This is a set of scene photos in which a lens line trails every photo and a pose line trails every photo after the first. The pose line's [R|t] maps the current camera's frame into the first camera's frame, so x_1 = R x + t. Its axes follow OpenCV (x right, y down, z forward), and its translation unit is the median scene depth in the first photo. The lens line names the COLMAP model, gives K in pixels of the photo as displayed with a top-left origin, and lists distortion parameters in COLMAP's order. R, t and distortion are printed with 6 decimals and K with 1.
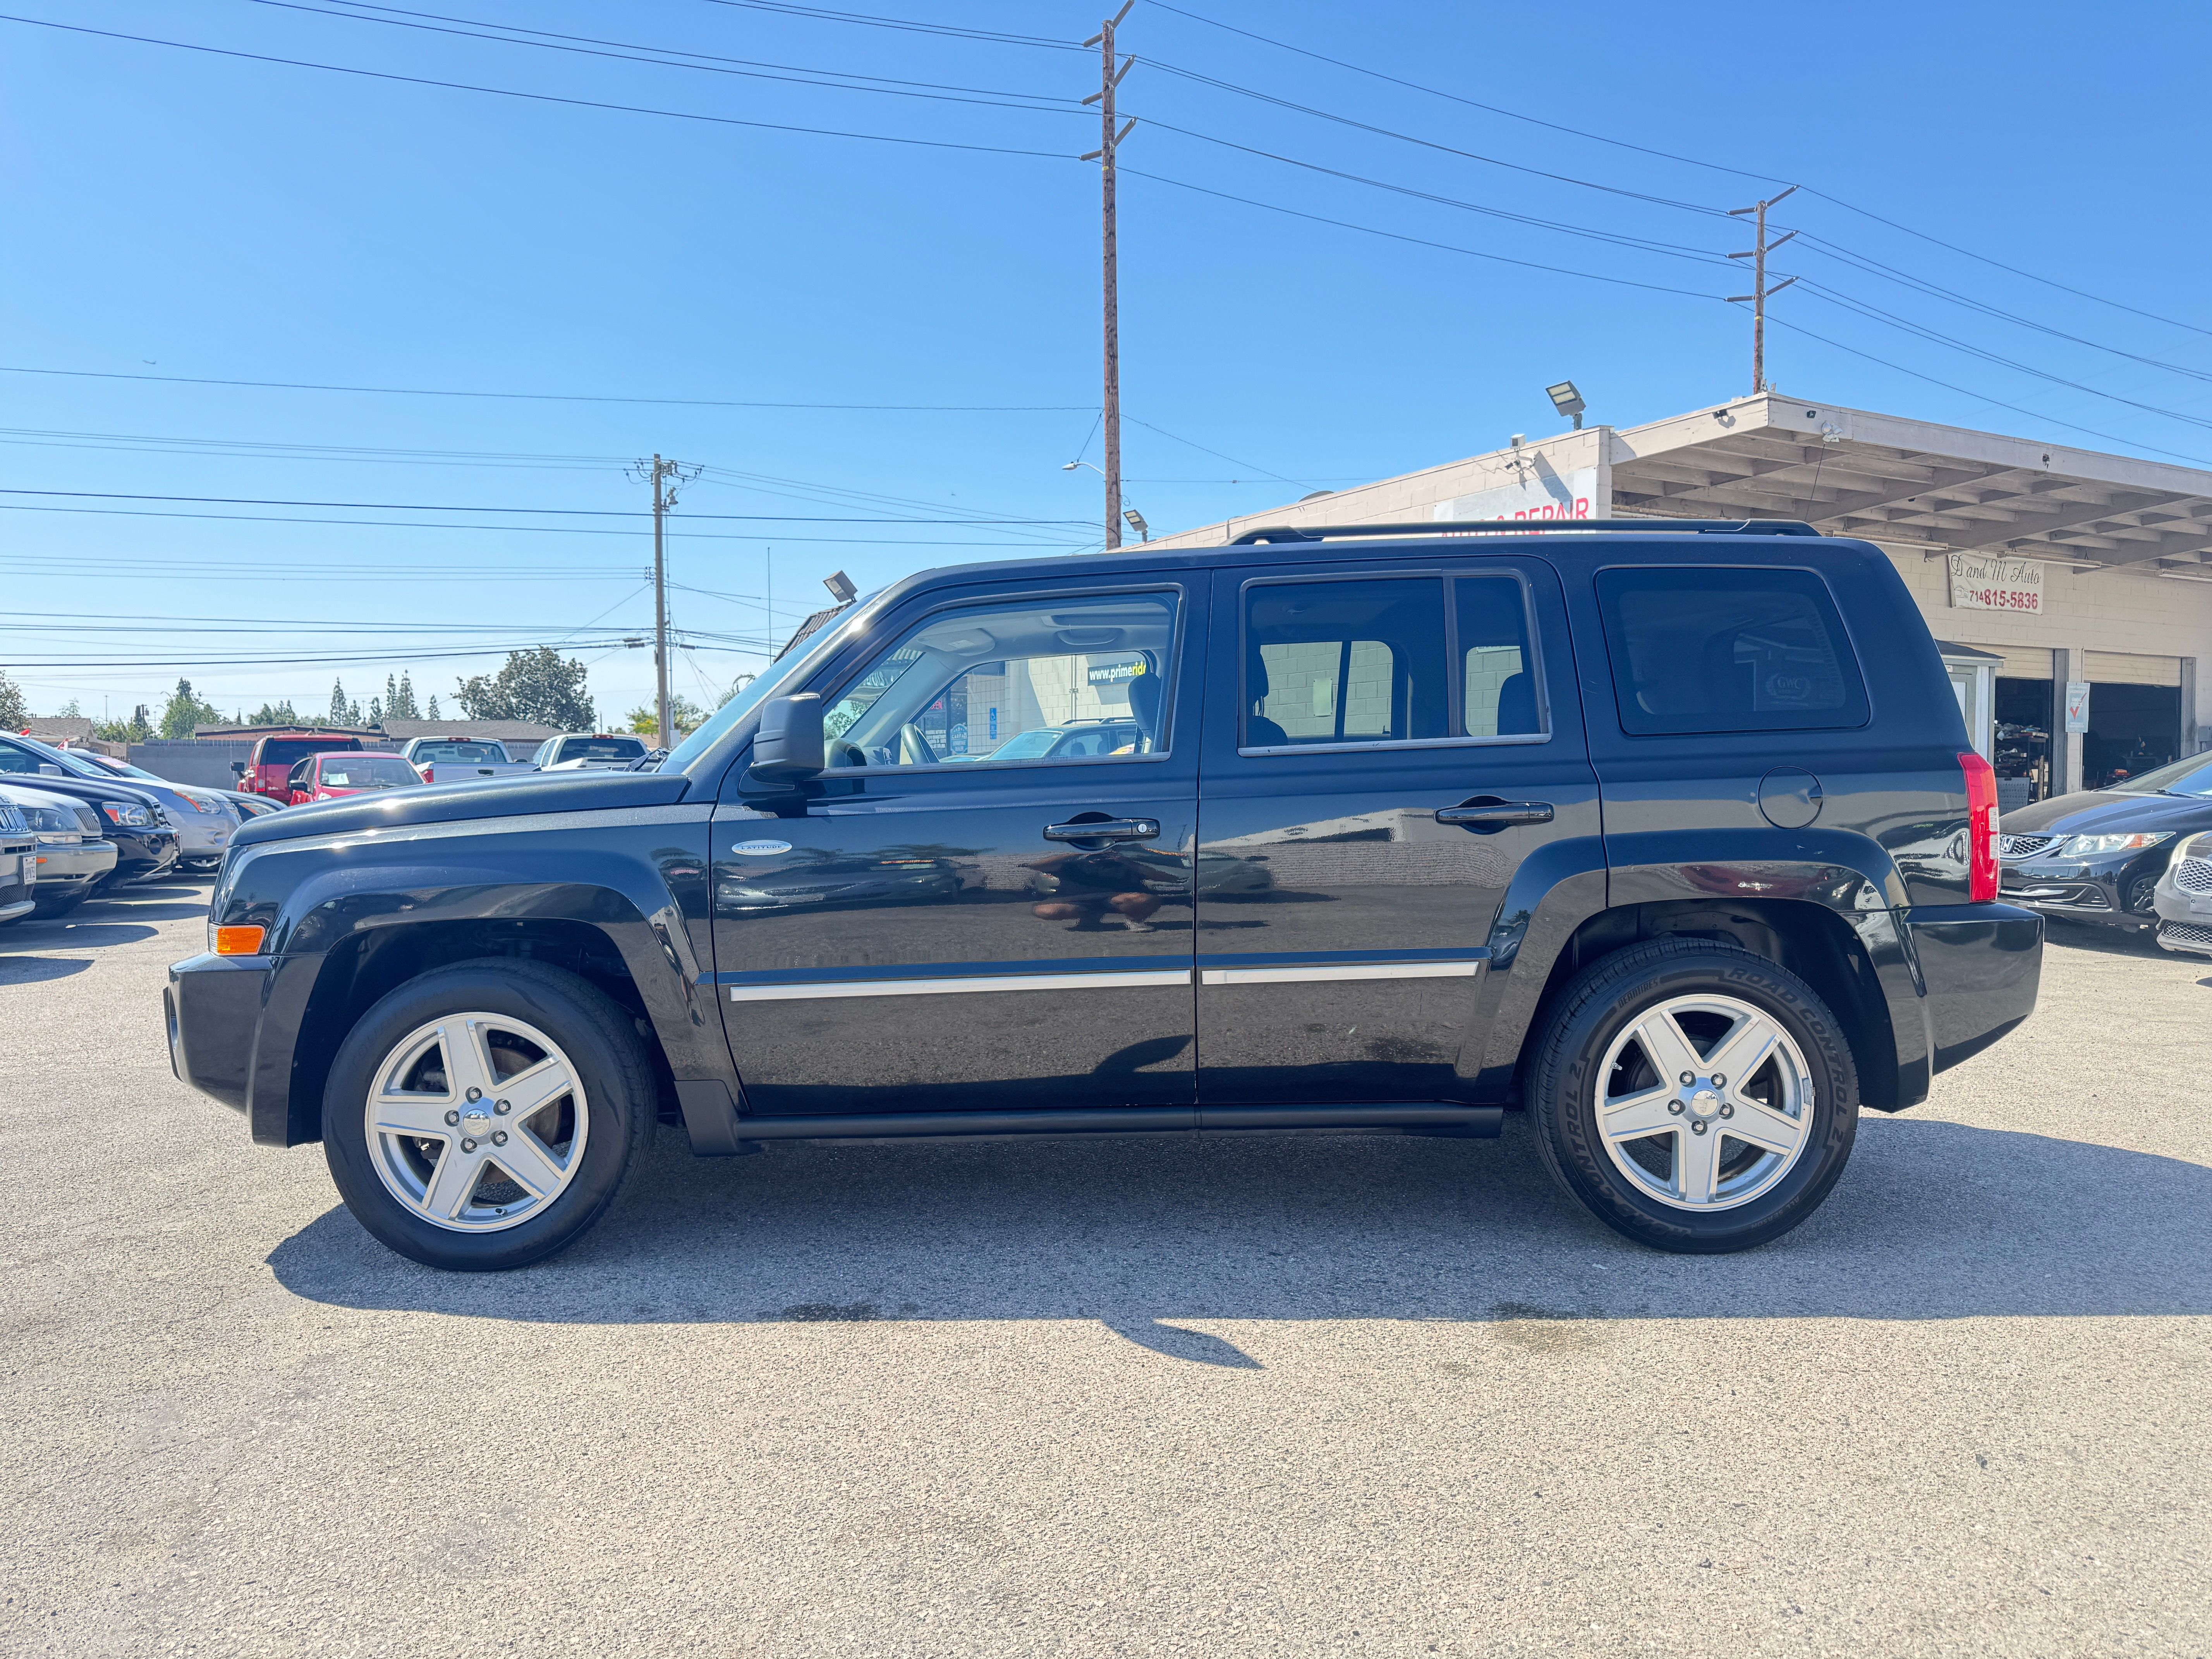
lens RADIAL K [[1545.5, 0, 1110.5], [0, 1545.5, 827.3], [0, 0, 1]] dist [0.064014, -0.078265]
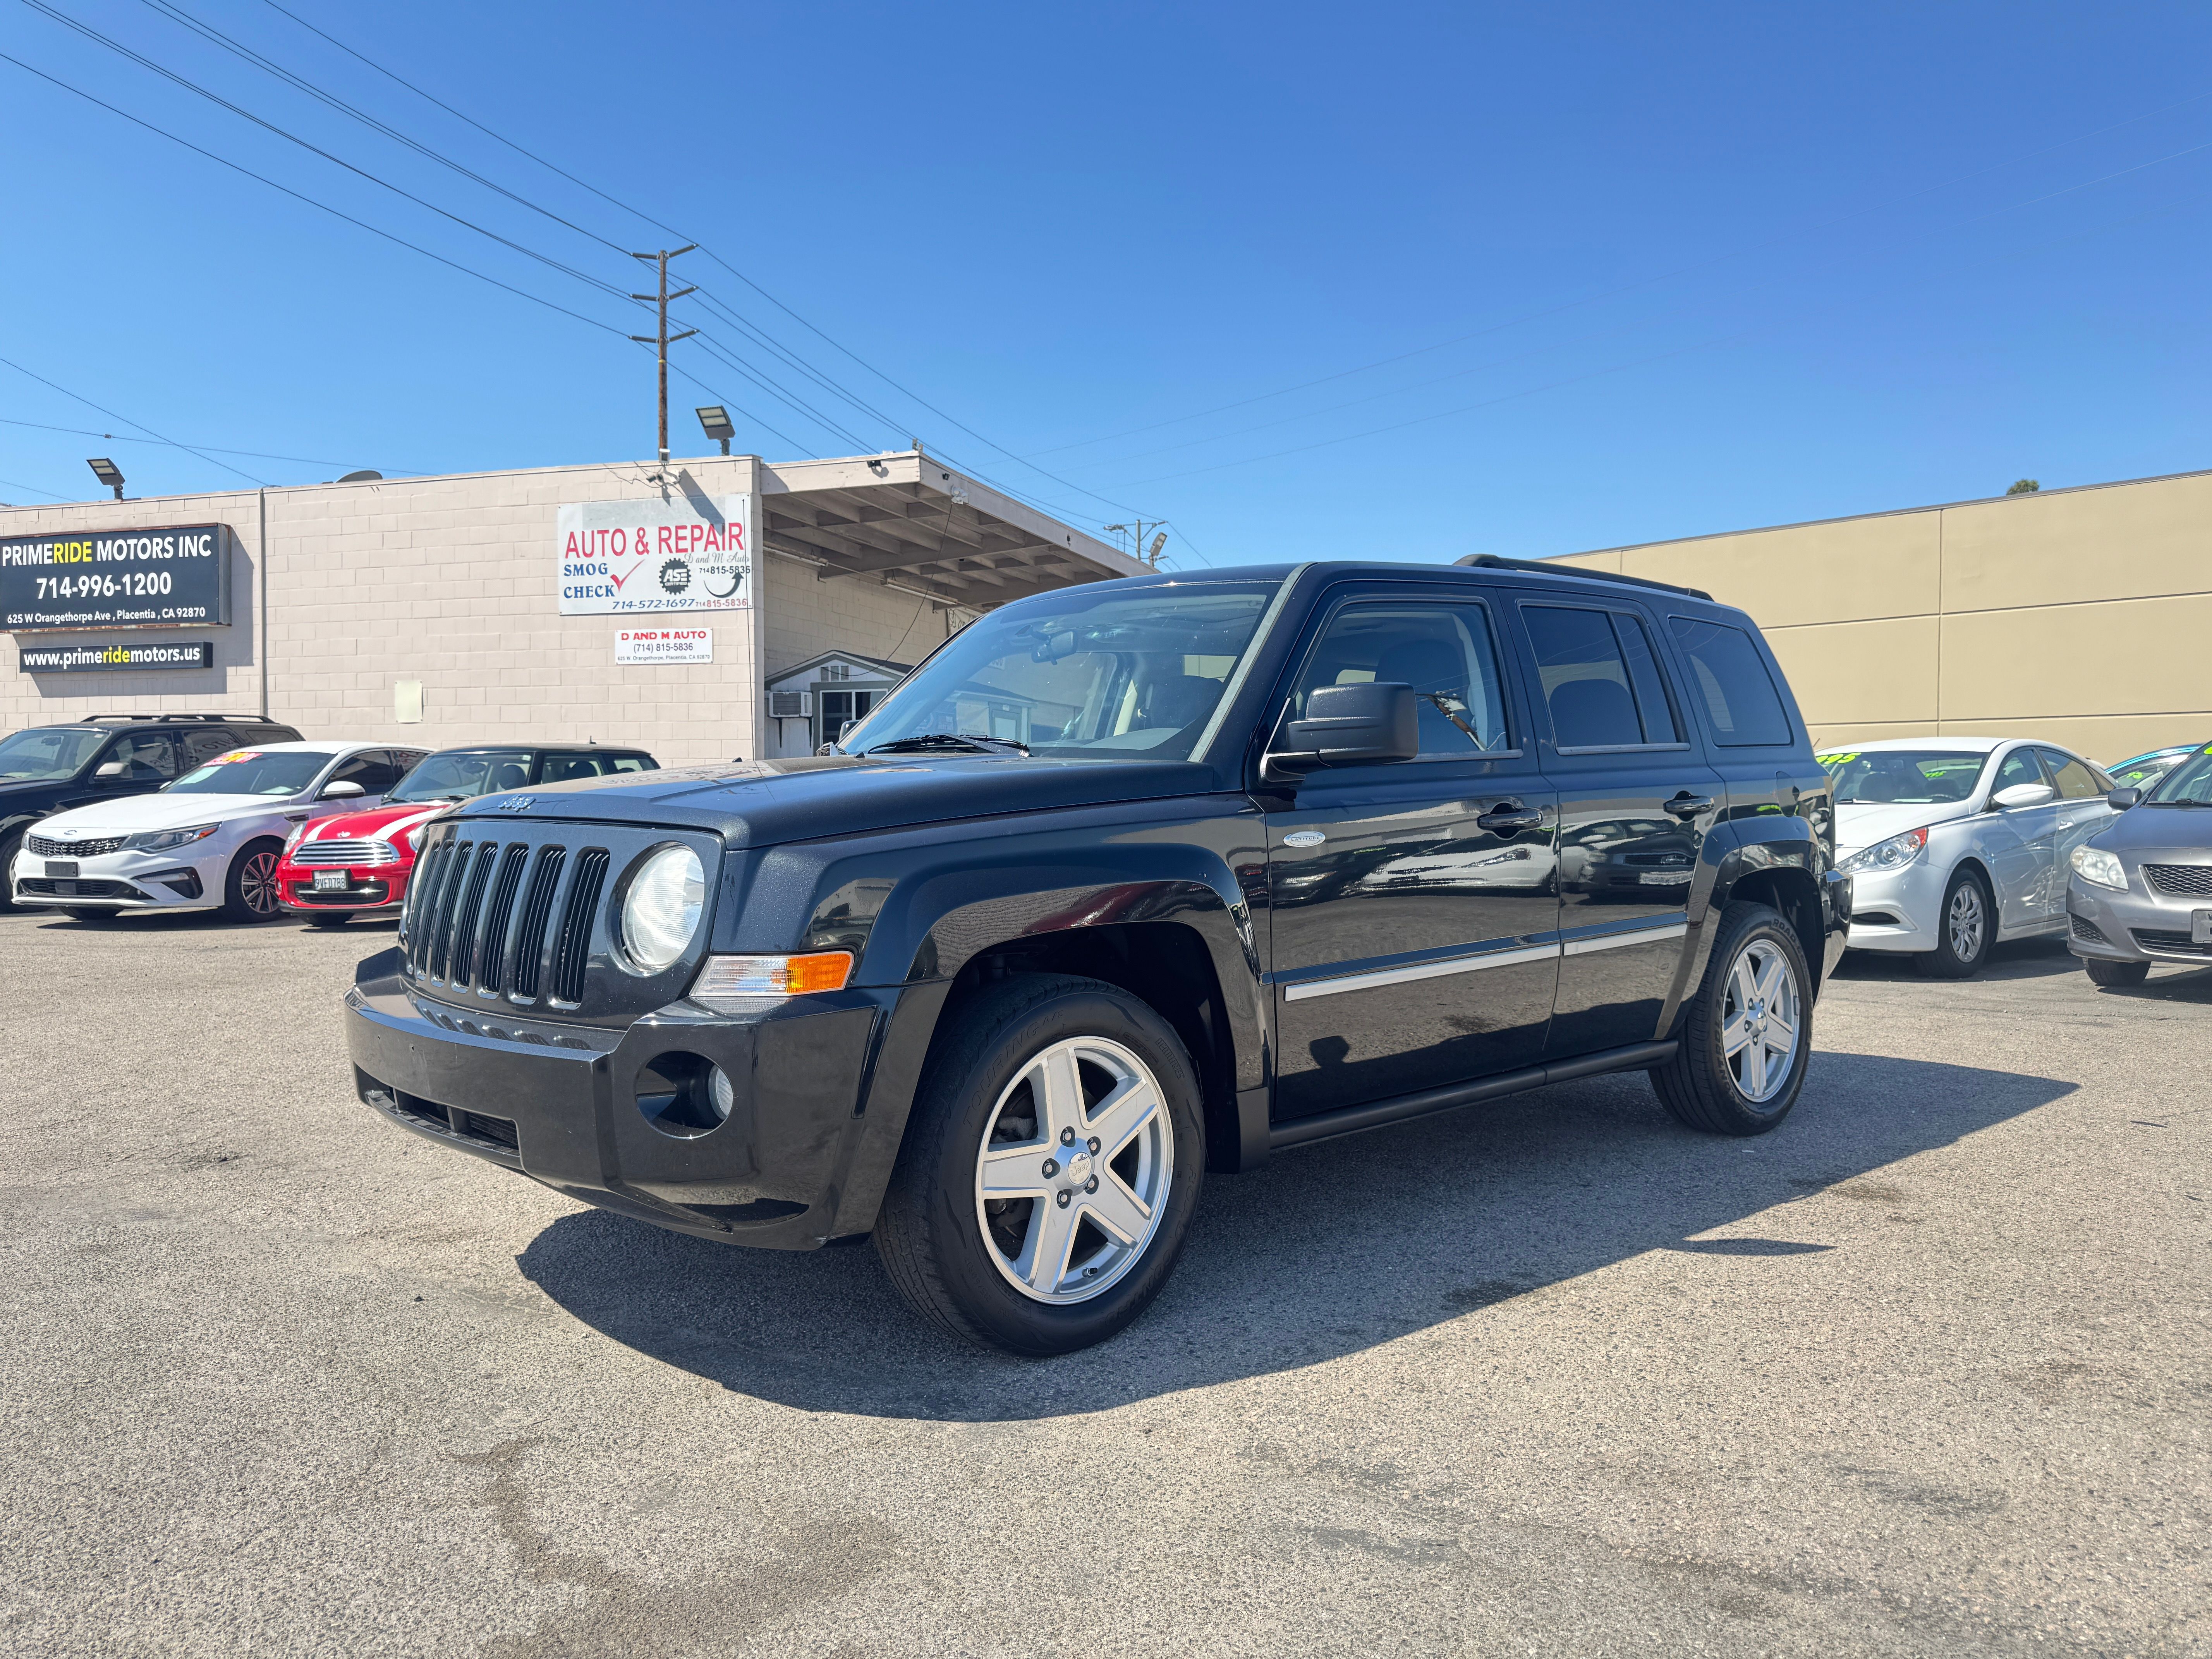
lens RADIAL K [[1540.2, 0, 1106.0], [0, 1540.2, 829.5], [0, 0, 1]] dist [0.077797, -0.113775]
pose [[0.754477, -0.004642, 0.656310, -0.197406], [0.013182, 0.999880, -0.008081, 0.002912], [-0.656194, 0.014748, 0.754448, 0.075764]]
